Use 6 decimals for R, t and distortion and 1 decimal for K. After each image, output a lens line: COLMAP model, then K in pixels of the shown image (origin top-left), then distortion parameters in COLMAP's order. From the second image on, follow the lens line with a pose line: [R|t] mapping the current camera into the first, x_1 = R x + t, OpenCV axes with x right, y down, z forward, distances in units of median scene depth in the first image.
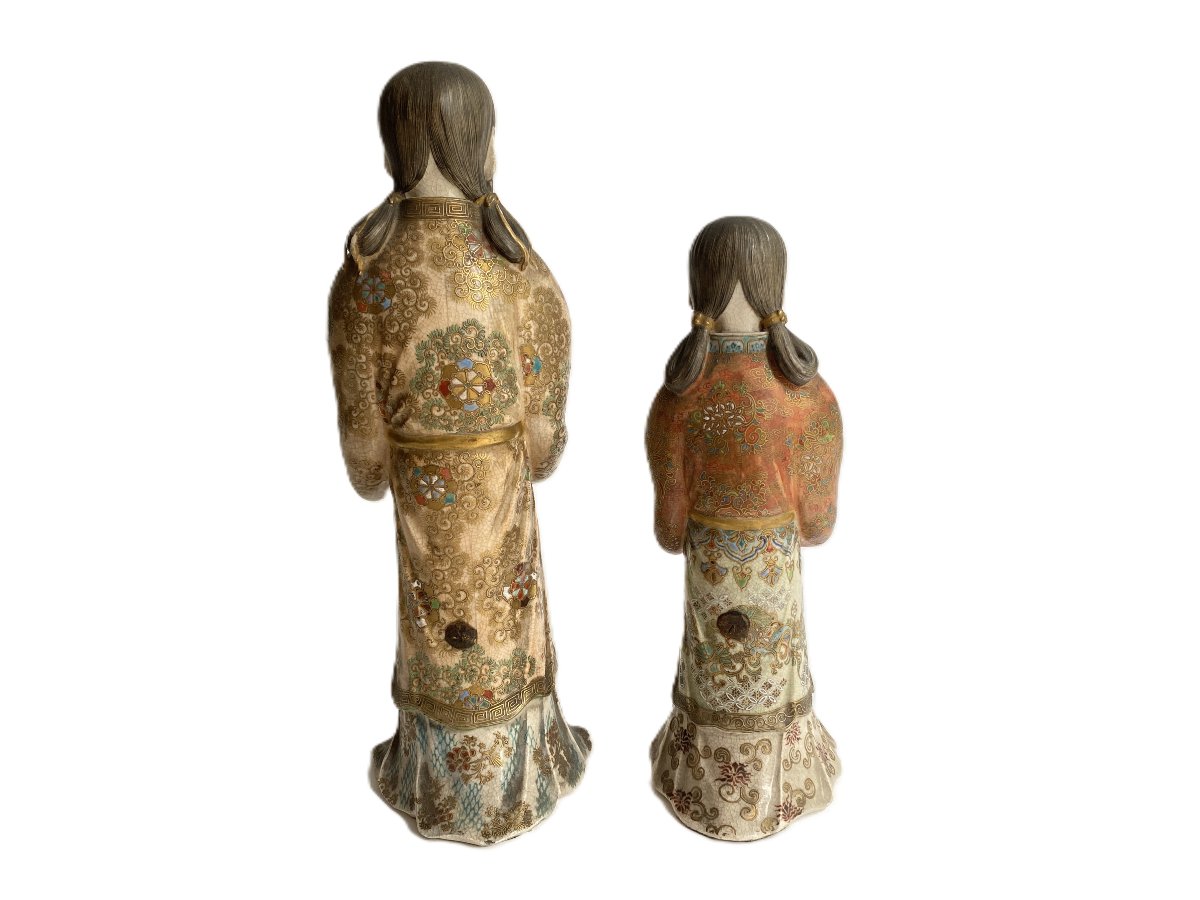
lens RADIAL K [[888.9, 0, 600.0], [0, 888.9, 450.0], [0, 0, 1]] dist [0.152079, -0.446583]
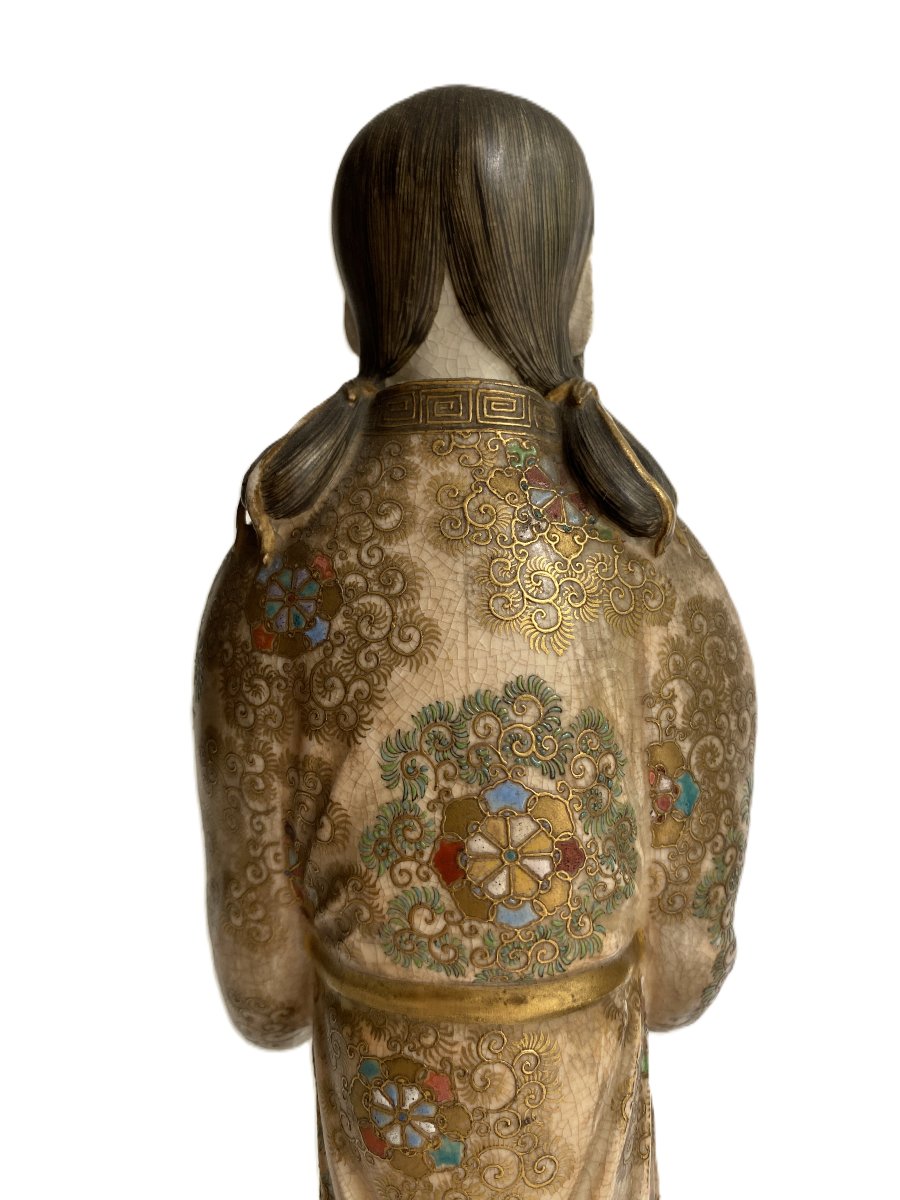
lens RADIAL K [[888.9, 0, 453.2], [0, 888.9, 587.8], [0, 0, 1]] dist [0.152079, -0.446583]
pose [[0.982914, 0.015137, -0.183442, -0.104639], [-0.050308, 0.980759, -0.188630, -0.108910], [0.177057, 0.194635, 0.964763, 0.613368]]
